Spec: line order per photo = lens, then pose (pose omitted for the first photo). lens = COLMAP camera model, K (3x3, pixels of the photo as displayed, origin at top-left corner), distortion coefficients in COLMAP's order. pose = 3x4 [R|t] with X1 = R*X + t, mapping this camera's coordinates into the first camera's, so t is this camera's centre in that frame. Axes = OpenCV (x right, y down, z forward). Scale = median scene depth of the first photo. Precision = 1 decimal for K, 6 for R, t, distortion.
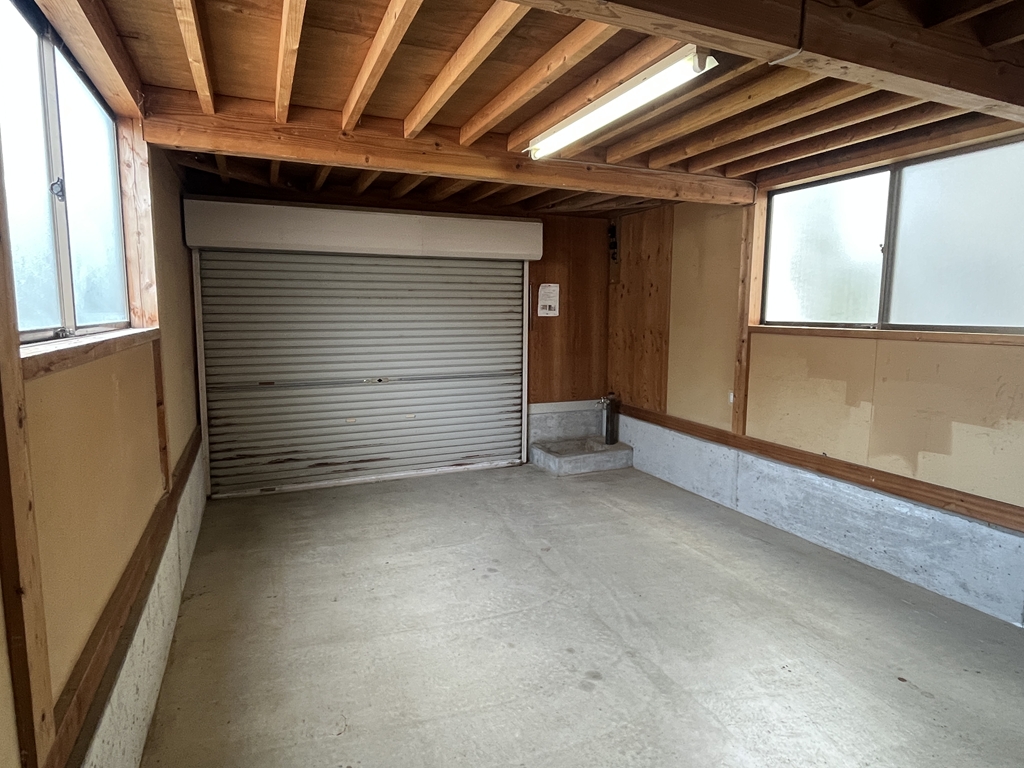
lens RADIAL K [[565.4, 0, 513.1], [0, 565.4, 378.4], [0, 0, 1]] dist [-0.009065, 0.001345]
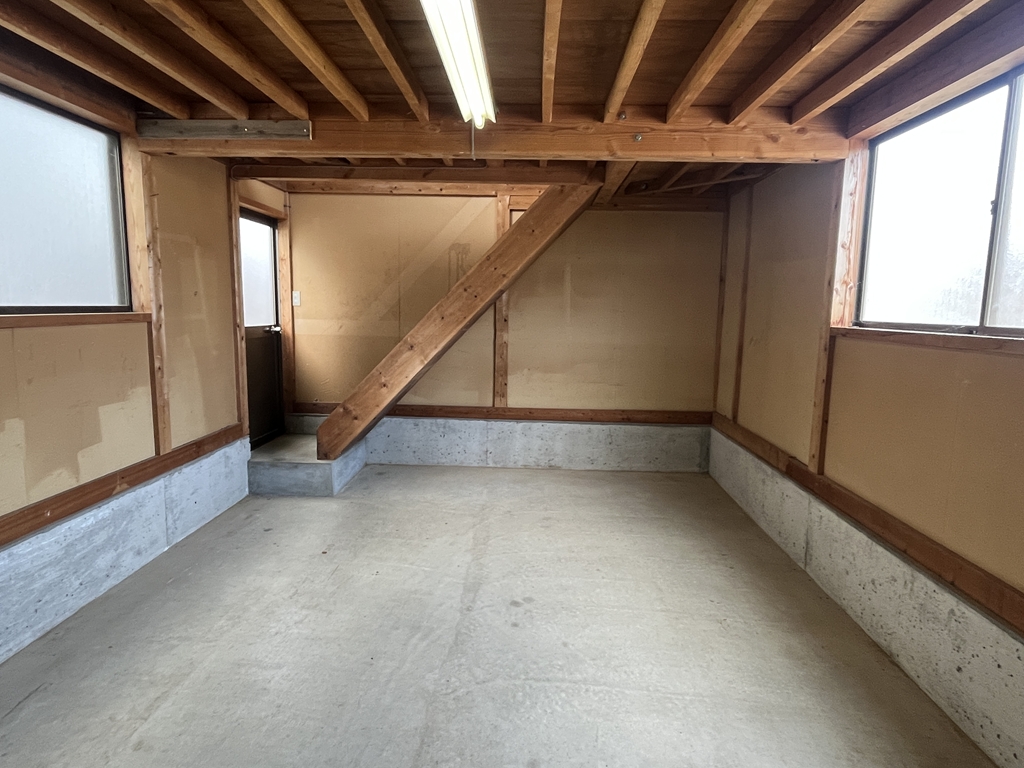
lens RADIAL K [[565.4, 0, 513.3], [0, 565.4, 383.9], [0, 0, 1]] dist [-0.009065, 0.001345]
pose [[-0.895572, -0.084520, 0.436815, -0.260904], [0.028093, 0.969088, 0.245109, -0.173615], [-0.444029, 0.231784, -0.865514, 1.488068]]
